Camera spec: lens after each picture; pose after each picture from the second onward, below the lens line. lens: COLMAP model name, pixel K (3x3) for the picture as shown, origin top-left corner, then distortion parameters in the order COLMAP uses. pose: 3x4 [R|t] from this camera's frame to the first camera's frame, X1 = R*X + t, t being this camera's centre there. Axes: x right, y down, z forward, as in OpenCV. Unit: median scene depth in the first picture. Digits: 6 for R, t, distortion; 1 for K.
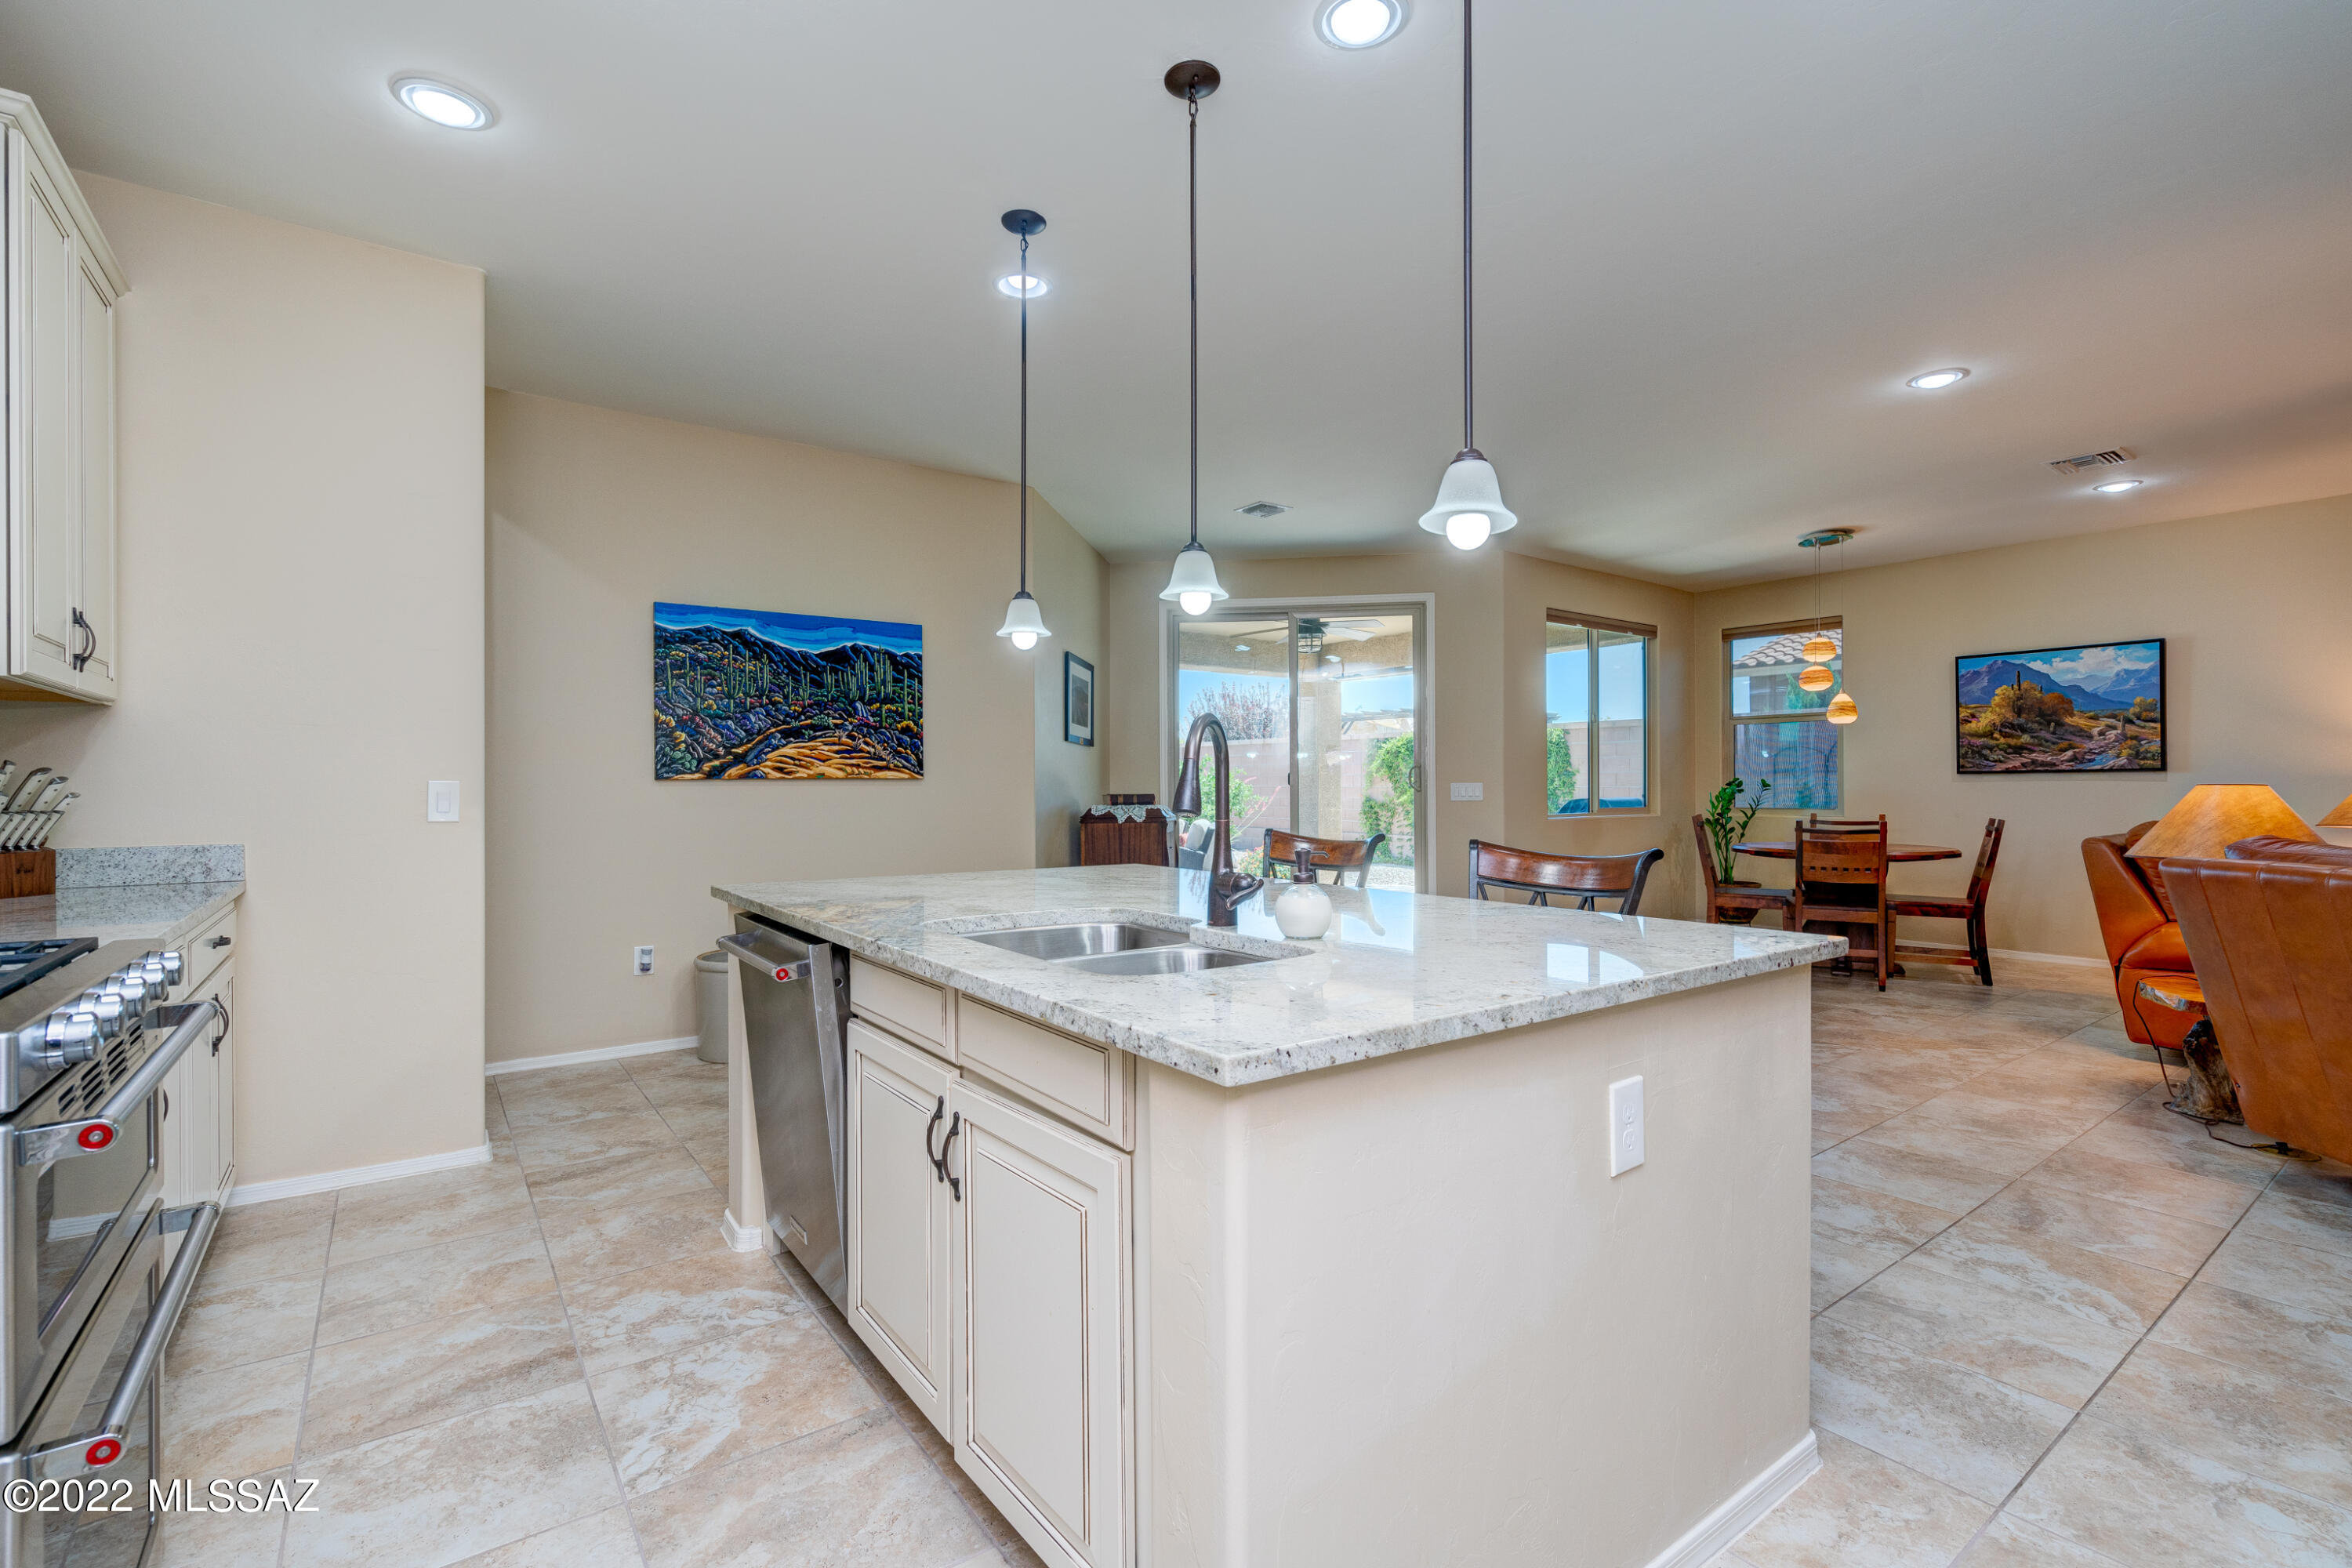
lens RADIAL K [[1056.5, 0, 1172.4], [0, 1056.5, 788.4], [0, 0, 1]] dist [-0.002654, -0.000126]
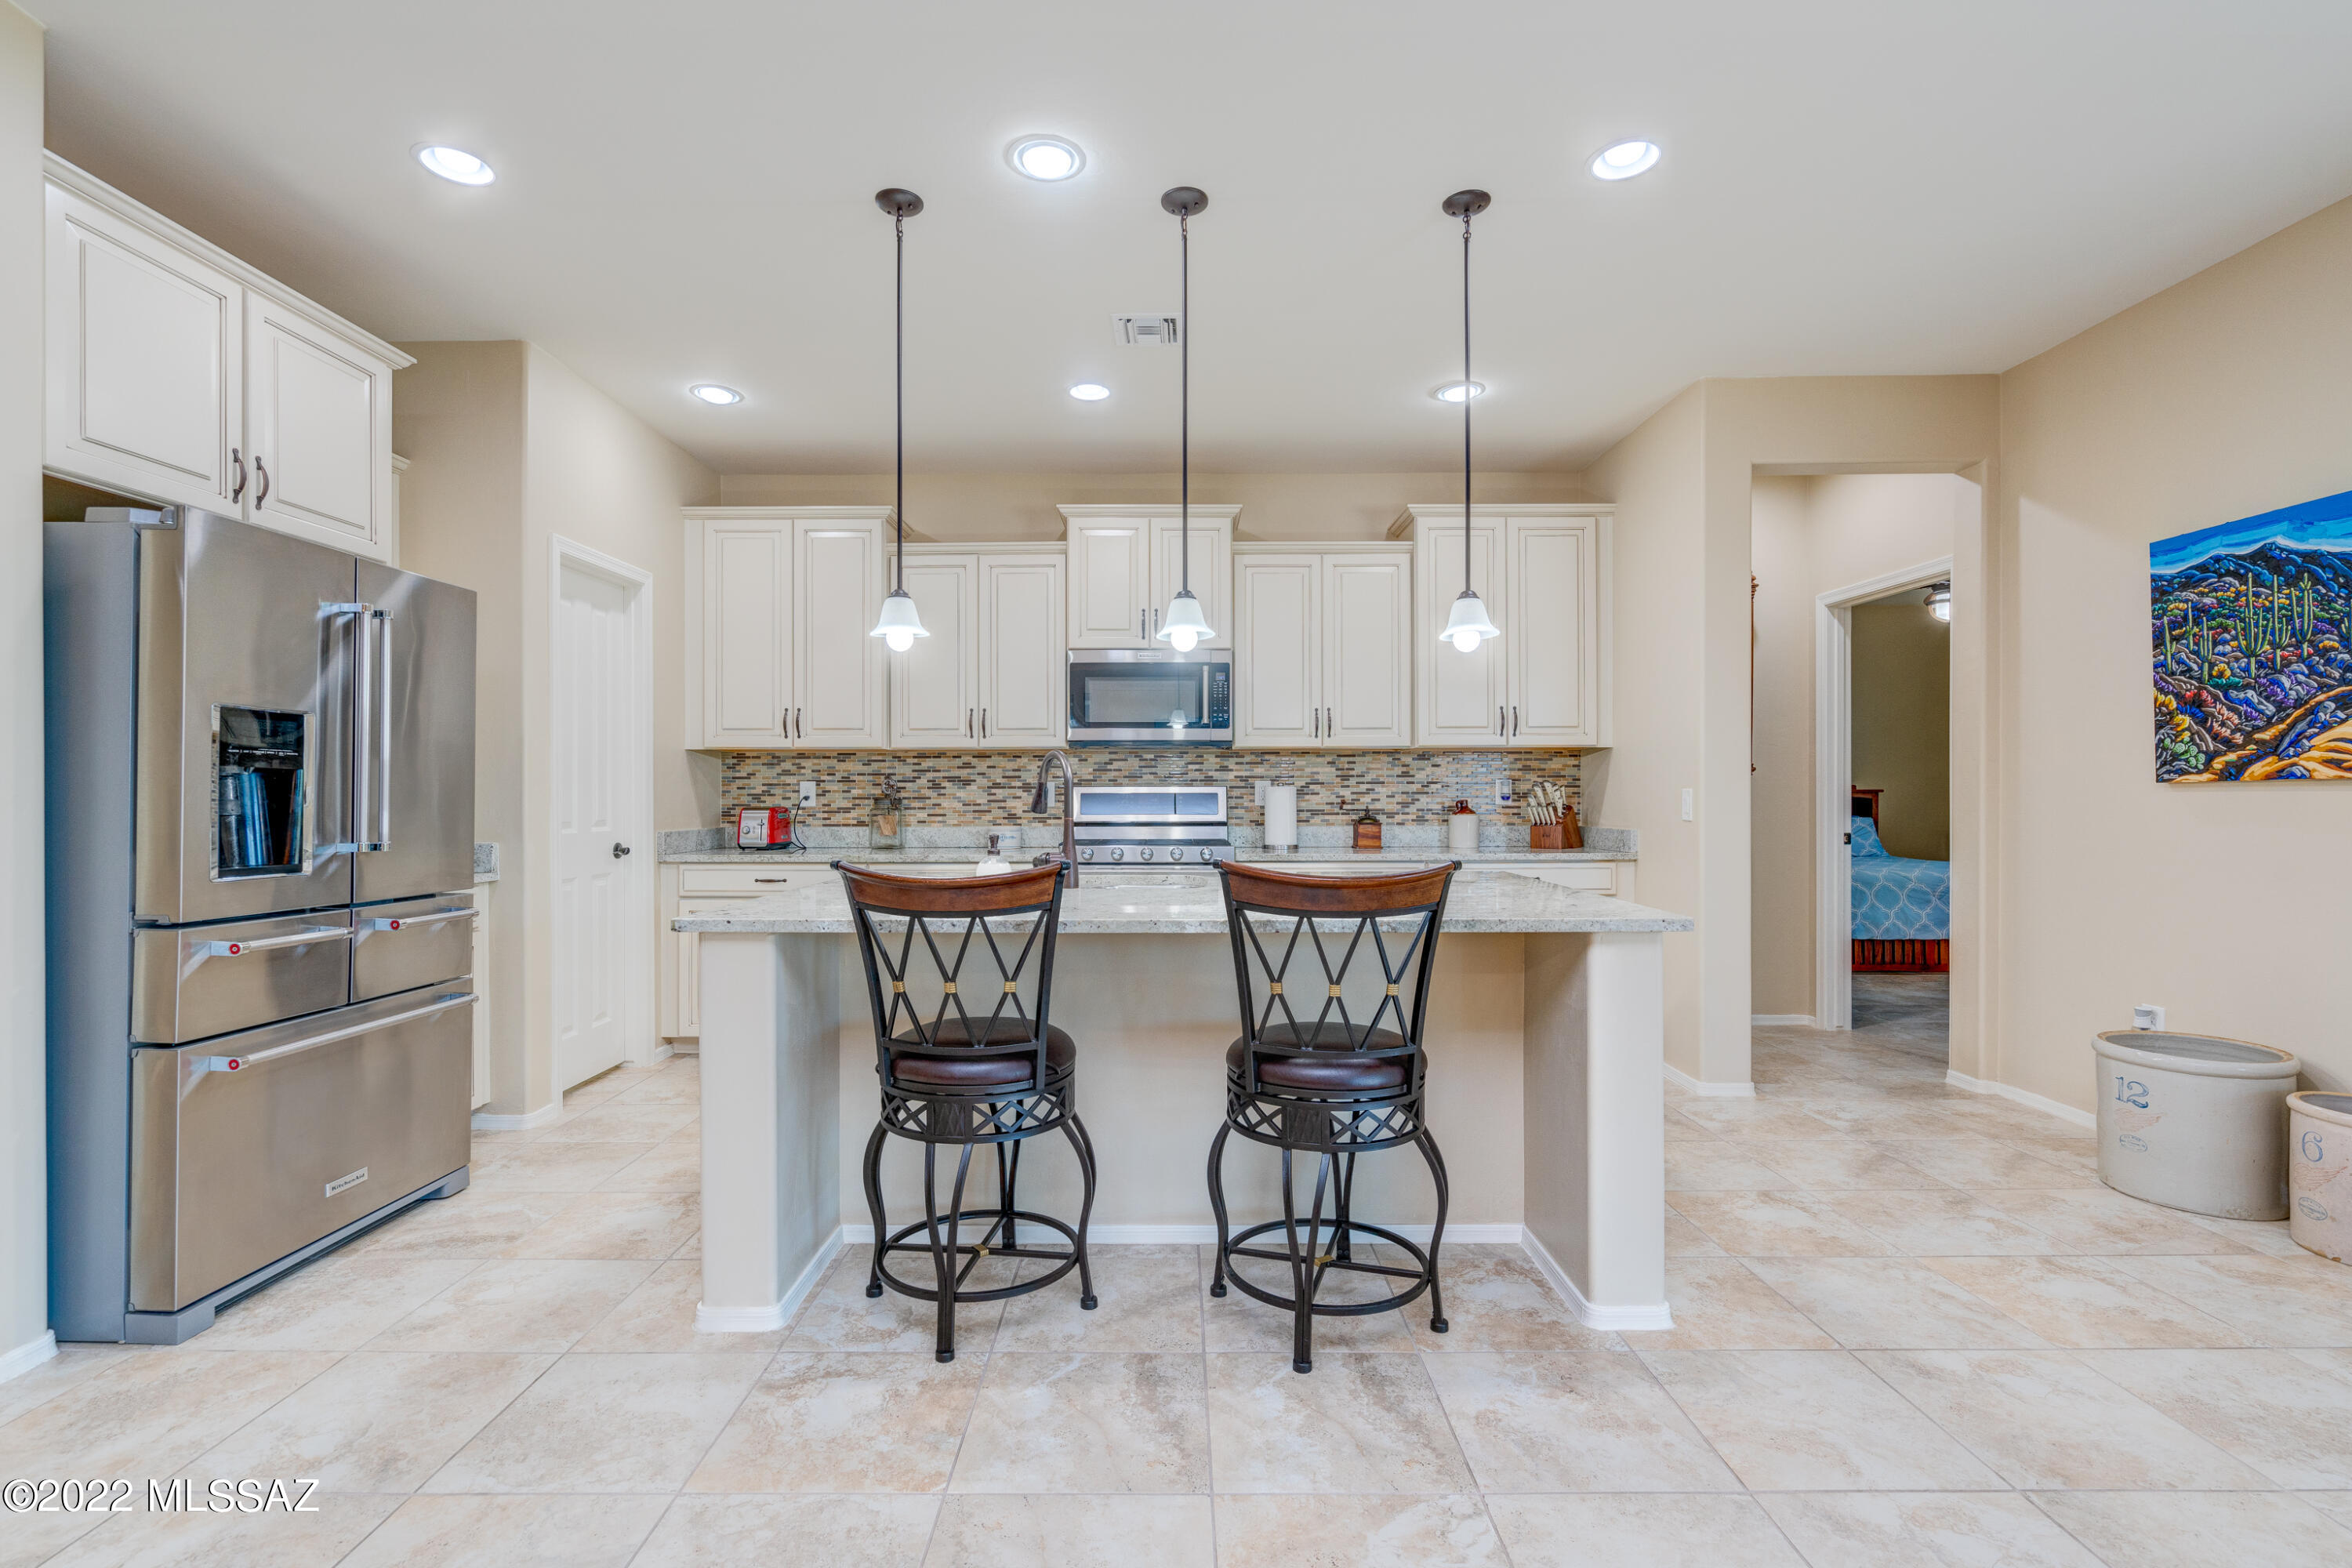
lens RADIAL K [[1056.5, 0, 1172.4], [0, 1056.5, 788.4], [0, 0, 1]] dist [-0.002654, -0.000126]
pose [[-0.598683, -0.000568, -0.800986, 0.503002], [0.002420, 0.999994, -0.002518, -0.004335], [0.800983, -0.003445, -0.598678, 0.873786]]
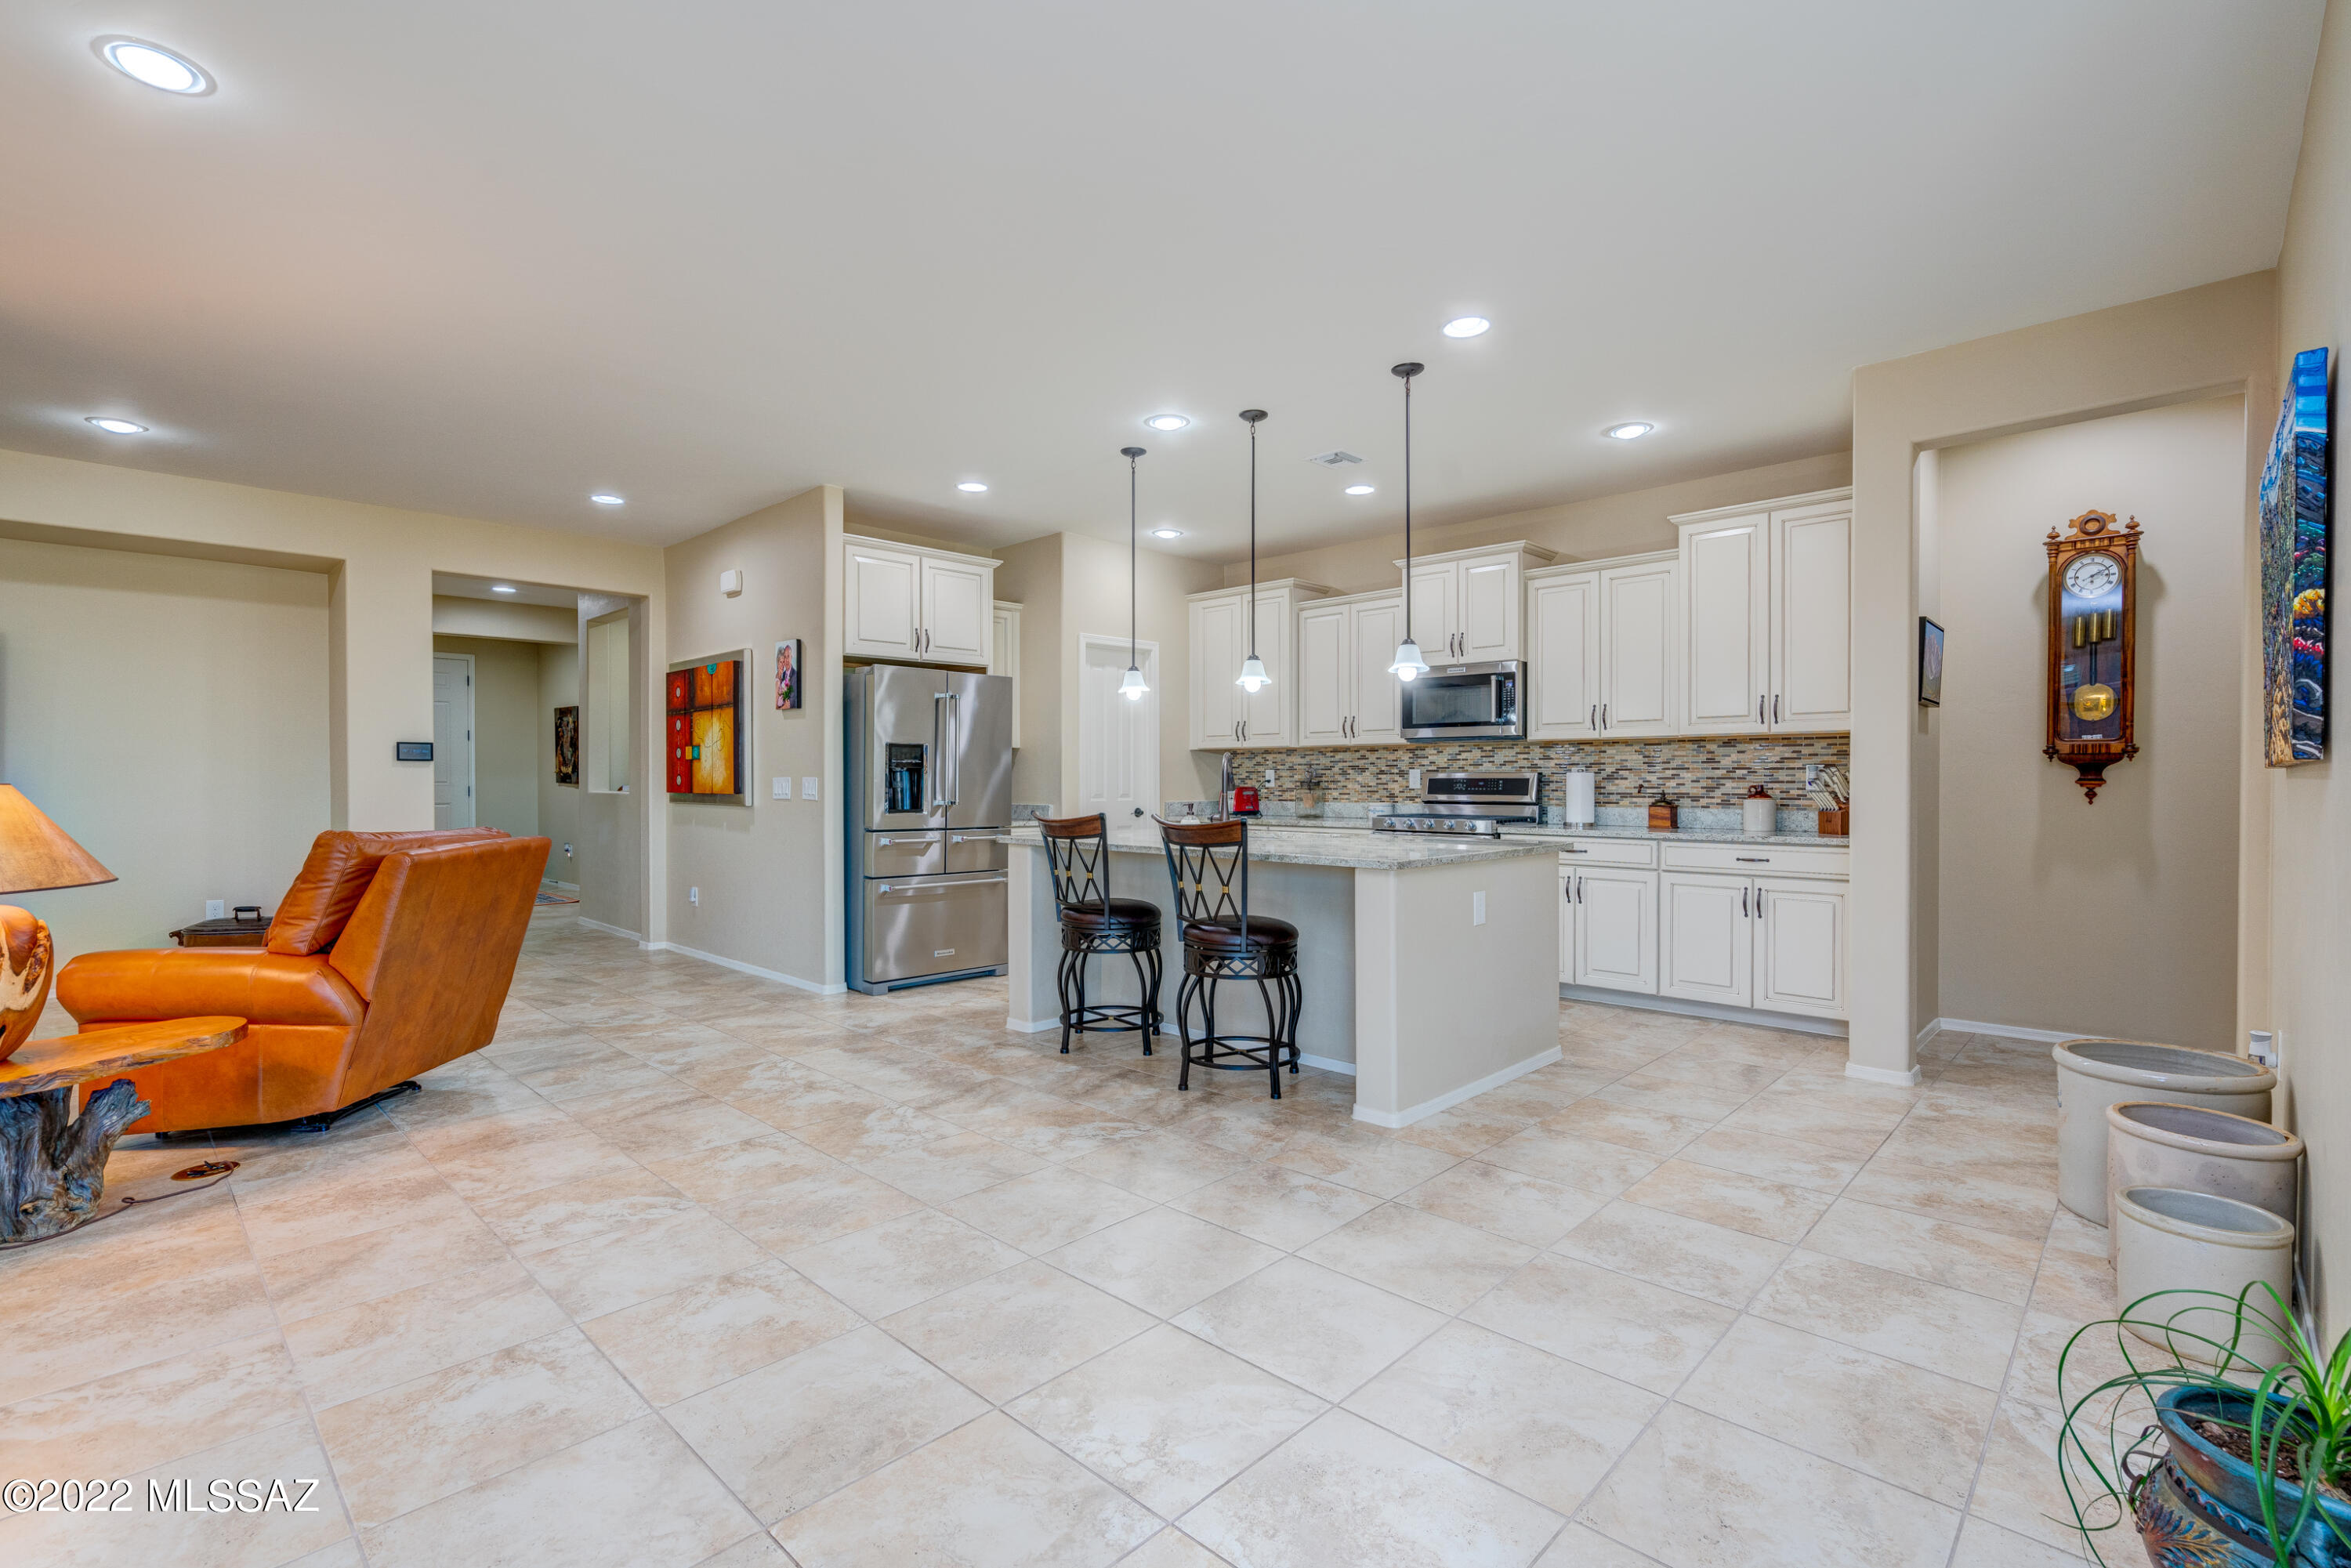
lens RADIAL K [[1063.0, 0, 1171.1], [0, 1063.0, 773.3], [0, 0, 1]] dist [0.000229, -0.000027]
pose [[-0.986269, 0.002888, -0.165123, 0.252424], [0.003435, 0.999990, -0.003028, -0.005712], [0.165112, -0.003553, -0.986268, 1.489017]]
